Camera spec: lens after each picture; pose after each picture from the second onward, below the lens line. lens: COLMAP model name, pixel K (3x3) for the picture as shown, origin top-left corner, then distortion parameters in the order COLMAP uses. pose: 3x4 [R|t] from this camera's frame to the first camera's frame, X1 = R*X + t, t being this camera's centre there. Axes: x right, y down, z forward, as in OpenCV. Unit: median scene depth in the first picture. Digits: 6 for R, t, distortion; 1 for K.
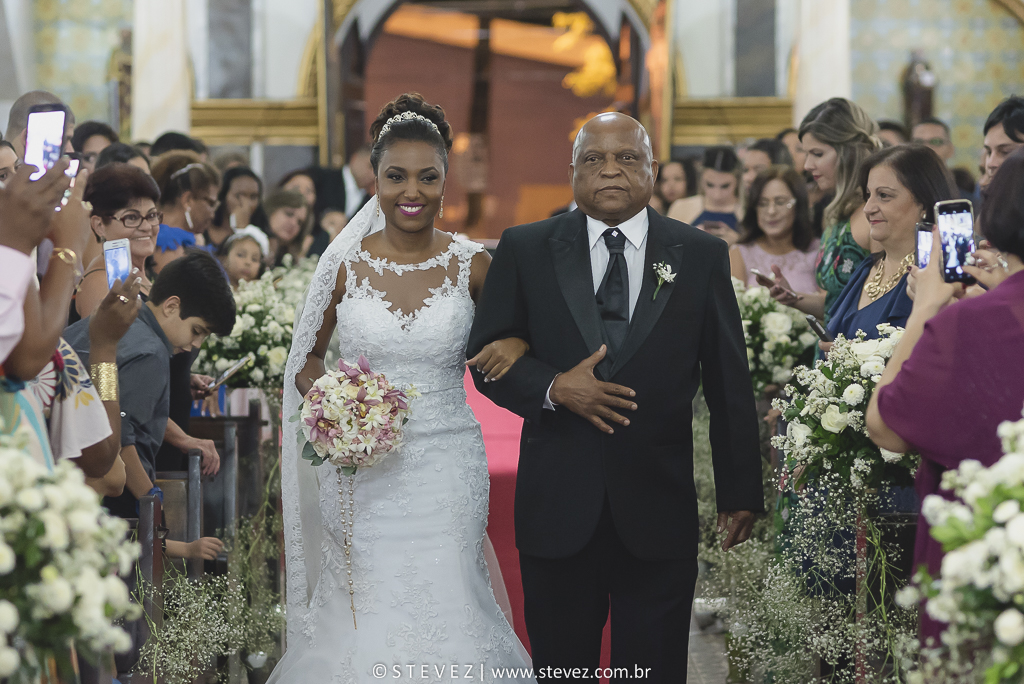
lens RADIAL K [[2890.3, 0, 512.0], [0, 2890.3, 342.0], [0, 0, 1]] dist [-0.037795, 0.758037]
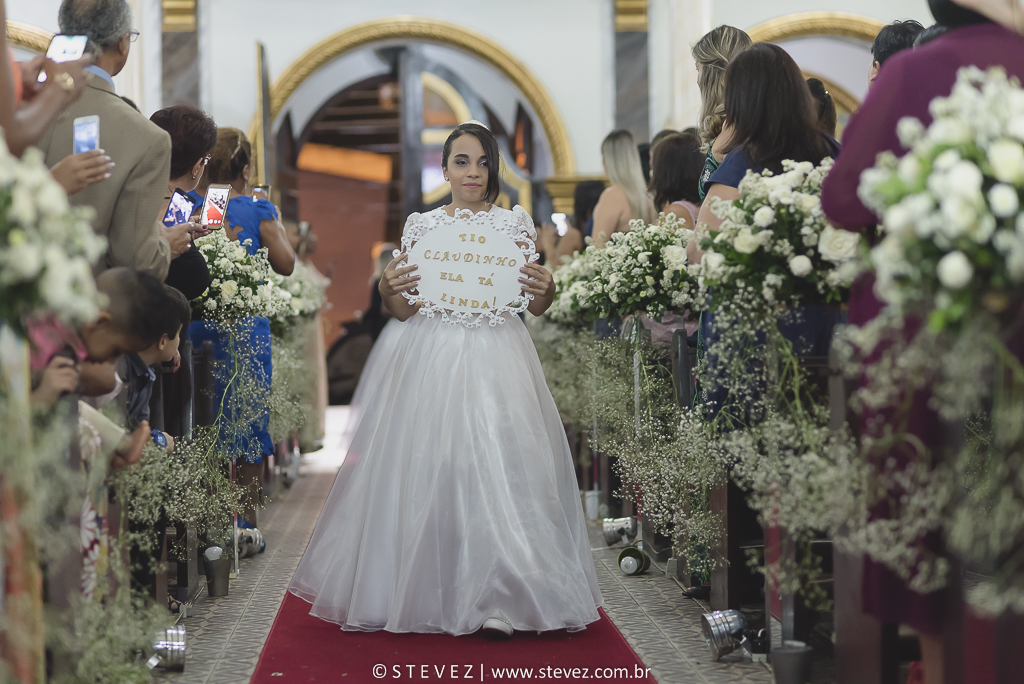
lens RADIAL K [[2422.1, 0, 512.0], [0, 2422.1, 342.0], [0, 0, 1]] dist [-0.040523, -0.034412]
pose [[0.999151, -0.013878, 0.038798, -0.012354], [0.015745, 0.998712, -0.048239, 0.105087], [-0.038078, 0.048809, 0.998082, 0.093214]]
